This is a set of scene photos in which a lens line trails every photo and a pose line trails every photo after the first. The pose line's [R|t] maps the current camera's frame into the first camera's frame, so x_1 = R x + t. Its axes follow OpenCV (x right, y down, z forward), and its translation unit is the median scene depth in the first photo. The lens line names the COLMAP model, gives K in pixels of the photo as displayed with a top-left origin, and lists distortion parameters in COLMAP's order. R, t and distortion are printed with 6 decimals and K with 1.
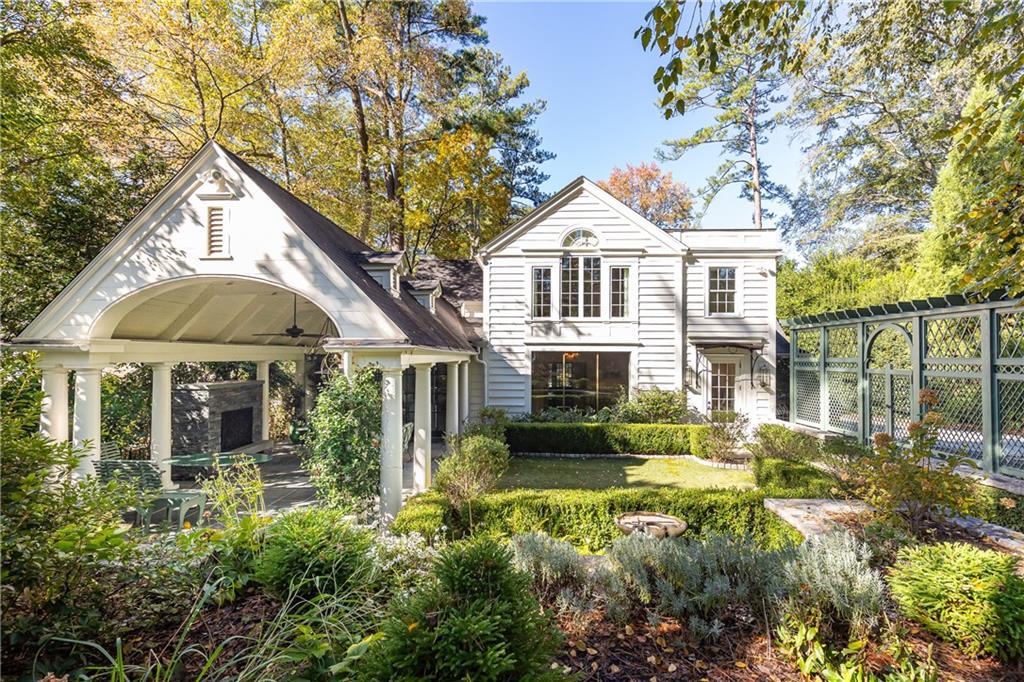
lens RADIAL K [[471.5, 0, 510.6], [0, 471.5, 347.6], [0, 0, 1]] dist [0.010549, -0.000770]
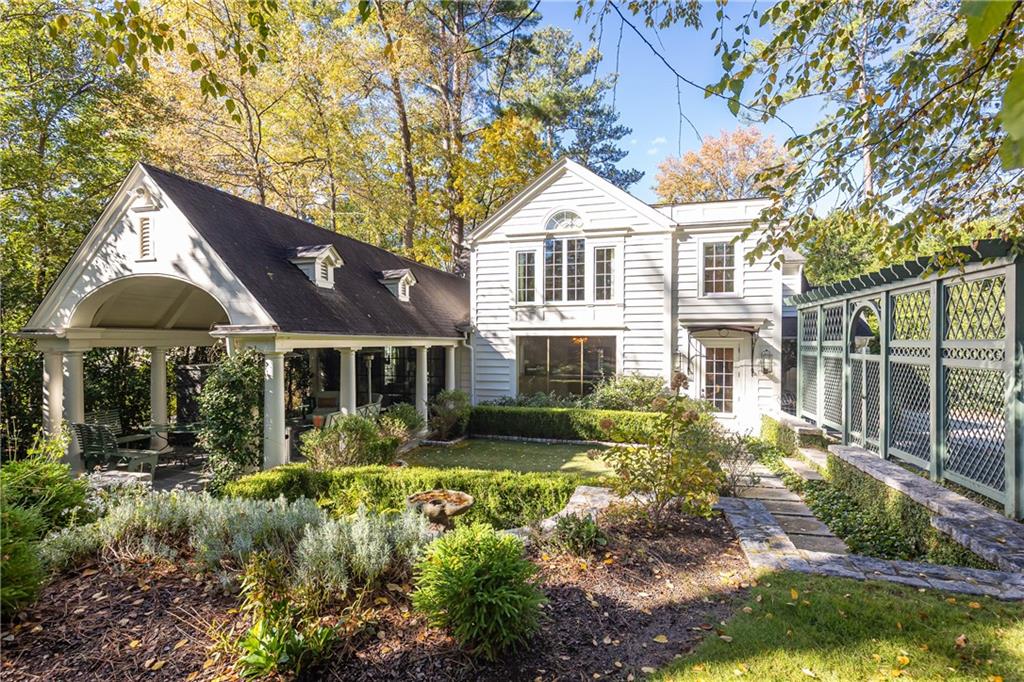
lens RADIAL K [[471.5, 0, 492.5], [0, 471.5, 341.7], [0, 0, 1]] dist [0.010549, -0.000770]
pose [[0.974099, -0.003500, -0.226094, 0.229441], [0.007724, 0.999812, 0.017799, 0.002040], [0.225989, -0.019084, 0.973943, 0.008926]]
